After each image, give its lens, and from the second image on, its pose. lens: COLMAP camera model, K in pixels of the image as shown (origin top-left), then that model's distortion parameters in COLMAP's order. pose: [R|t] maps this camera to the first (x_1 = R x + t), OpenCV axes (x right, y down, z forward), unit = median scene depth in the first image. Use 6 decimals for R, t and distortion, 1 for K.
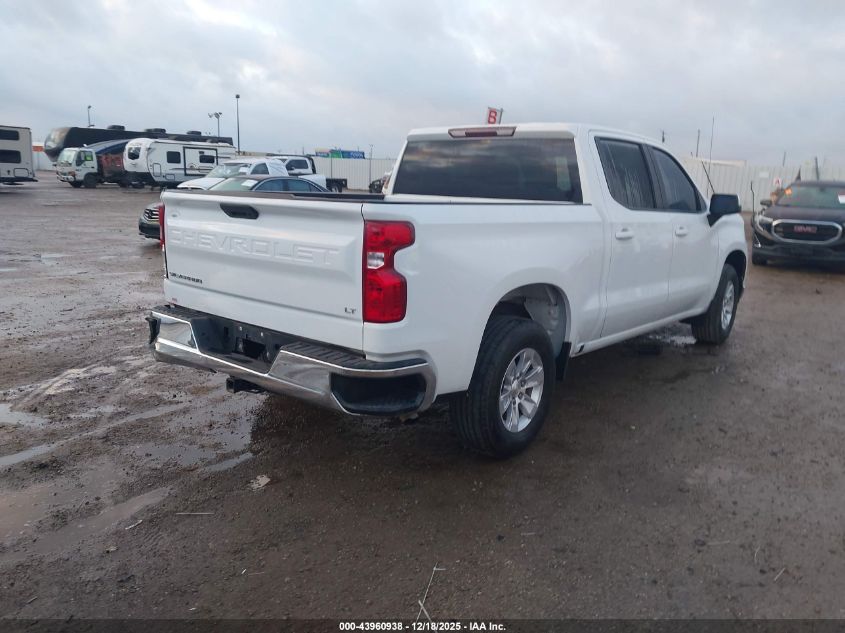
lens RADIAL K [[722.3, 0, 422.5], [0, 722.3, 316.5], [0, 0, 1]] dist [-0.006423, 0.000472]
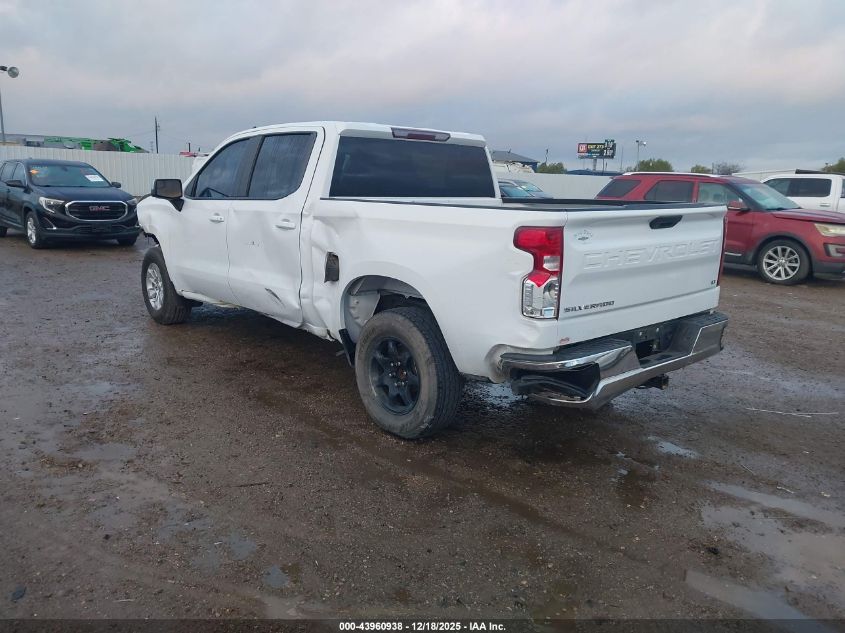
lens RADIAL K [[722.3, 0, 422.5], [0, 722.3, 316.5], [0, 0, 1]] dist [-0.006423, 0.000472]
pose [[0.073881, -0.213788, 0.974082, -0.990149], [0.163261, 0.966167, 0.199668, -0.206442], [-0.983813, 0.144278, 0.106285, 0.912133]]
